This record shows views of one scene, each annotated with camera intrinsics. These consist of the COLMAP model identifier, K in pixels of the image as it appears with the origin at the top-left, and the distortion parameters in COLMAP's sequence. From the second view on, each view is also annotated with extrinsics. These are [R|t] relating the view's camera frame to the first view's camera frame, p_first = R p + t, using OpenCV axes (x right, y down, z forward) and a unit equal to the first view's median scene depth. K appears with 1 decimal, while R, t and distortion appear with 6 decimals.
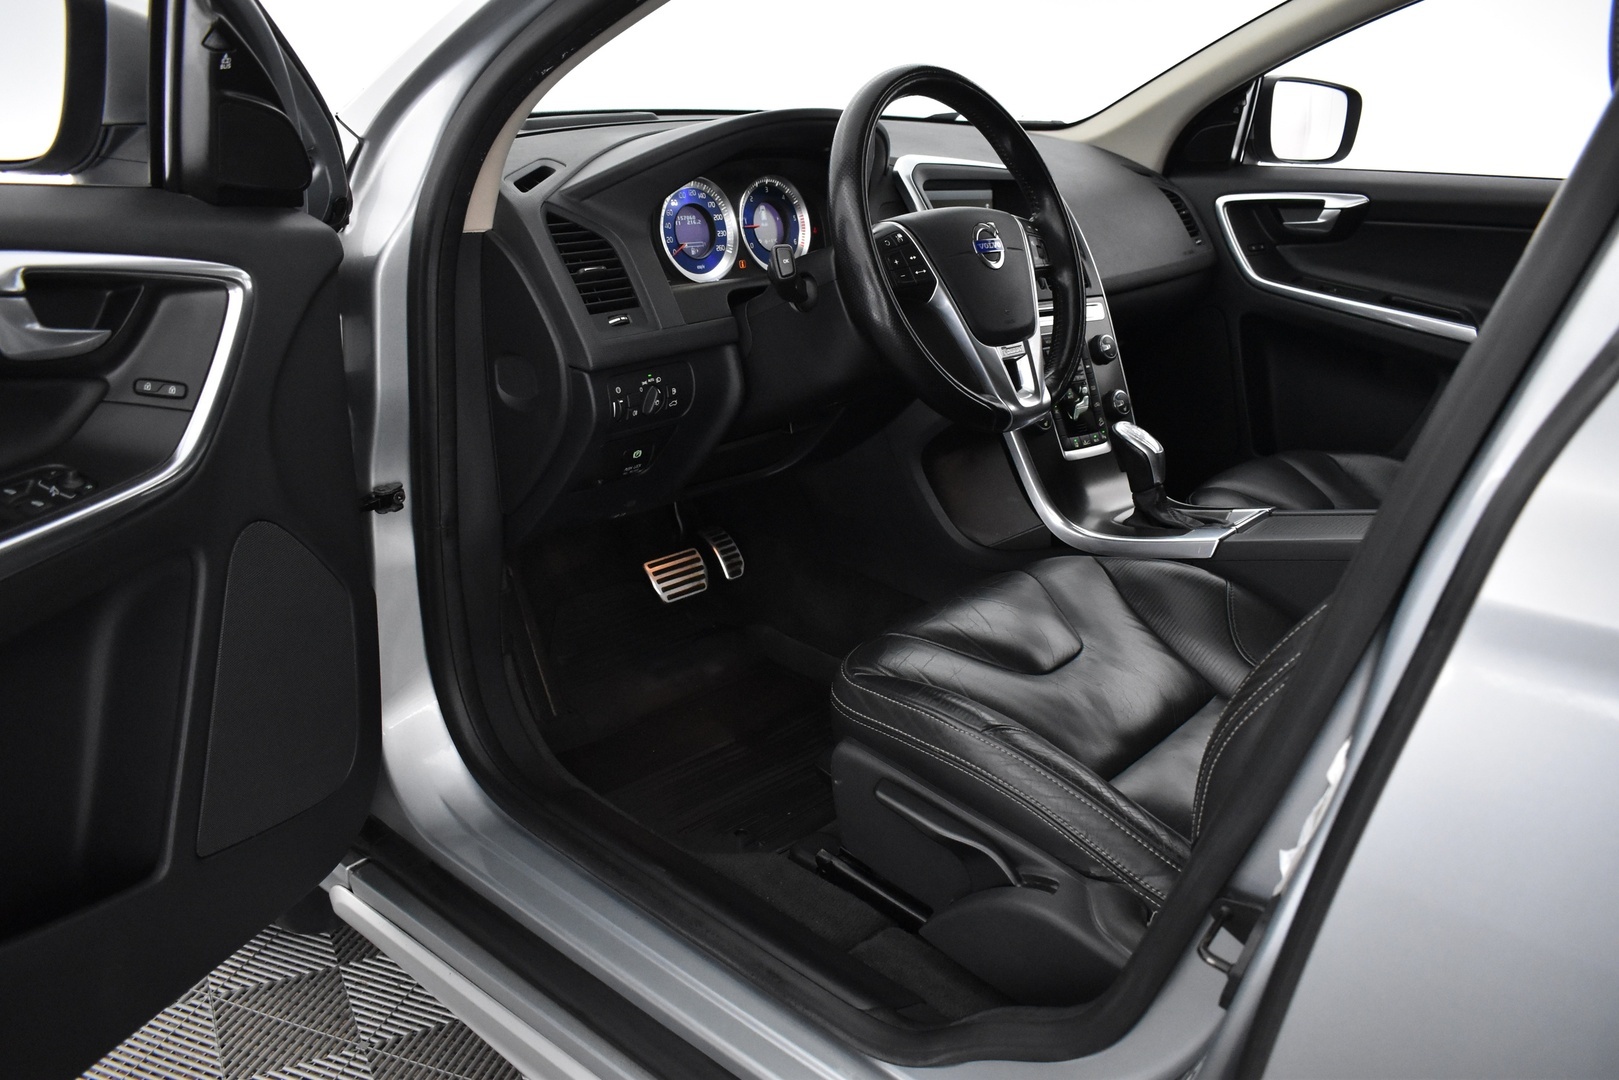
lens RADIAL K [[1285.7, 0, 812.0], [0, 1285.7, 540.8], [0, 0, 1]] dist [-0.031726, -0.000514]
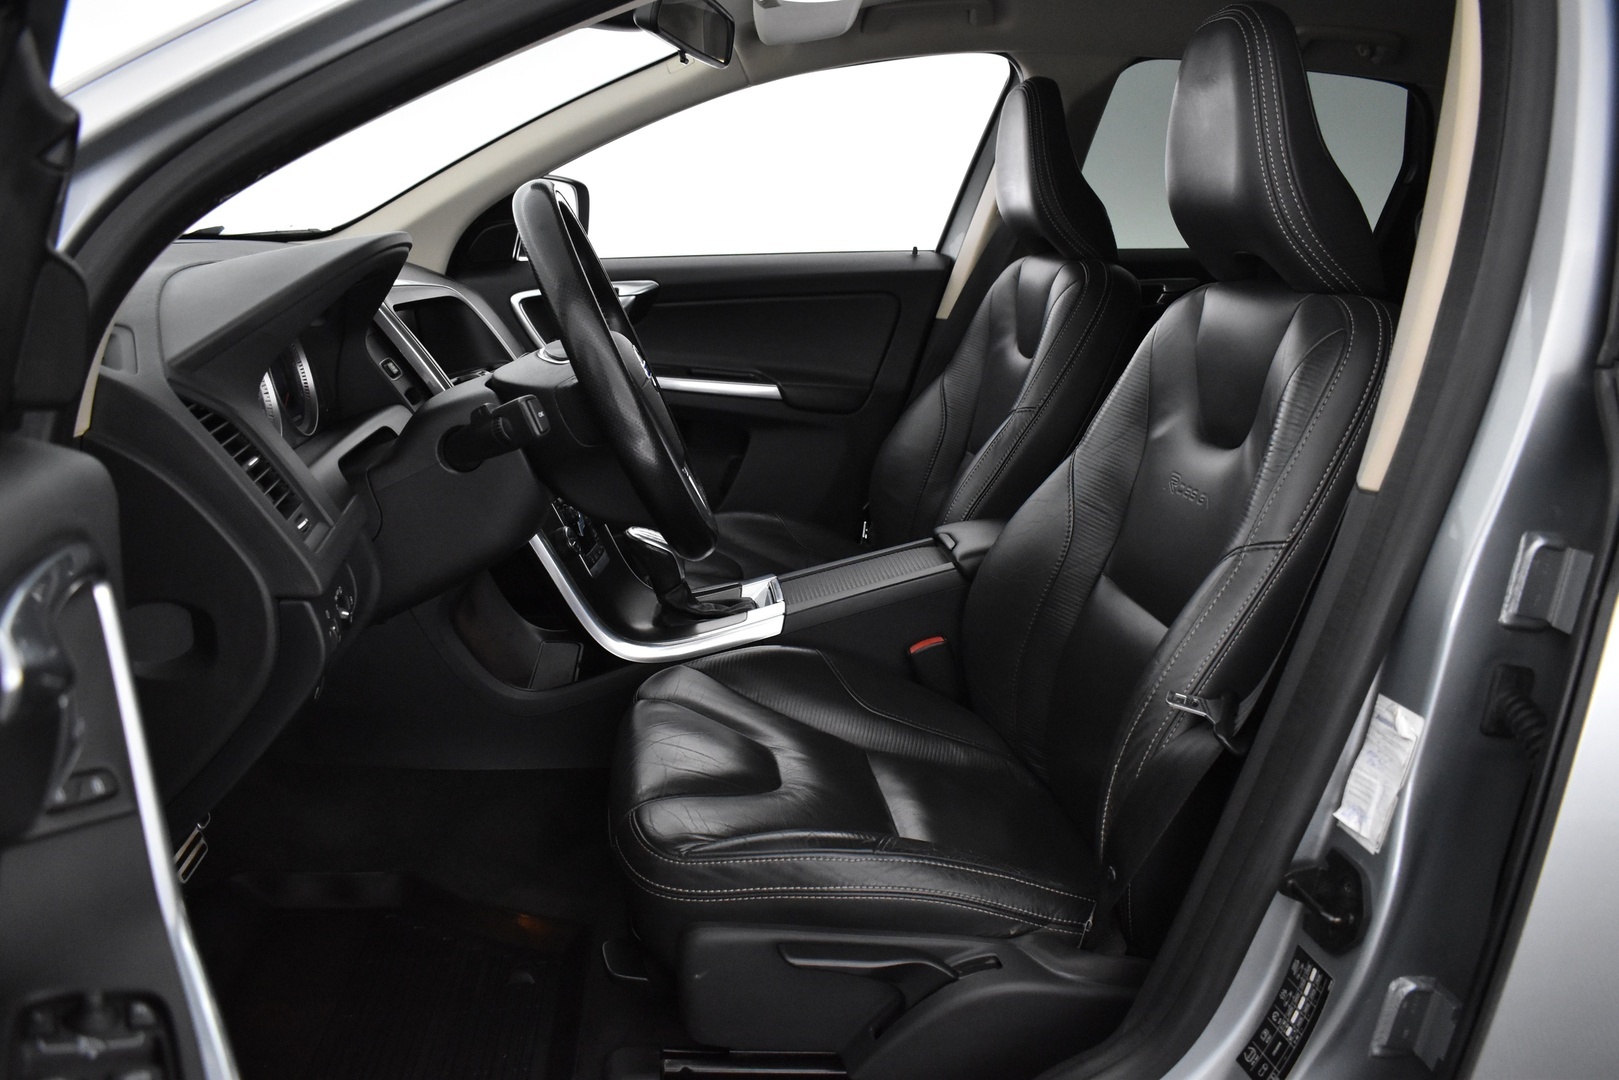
lens RADIAL K [[1285.7, 0, 810.9], [0, 1285.7, 539.3], [0, 0, 1]] dist [-0.031726, -0.000514]
pose [[0.669337, -0.215796, 0.710929, -0.480186], [0.261887, 0.963999, 0.046047, -0.120091], [-0.695272, 0.155362, 0.701755, 0.282061]]
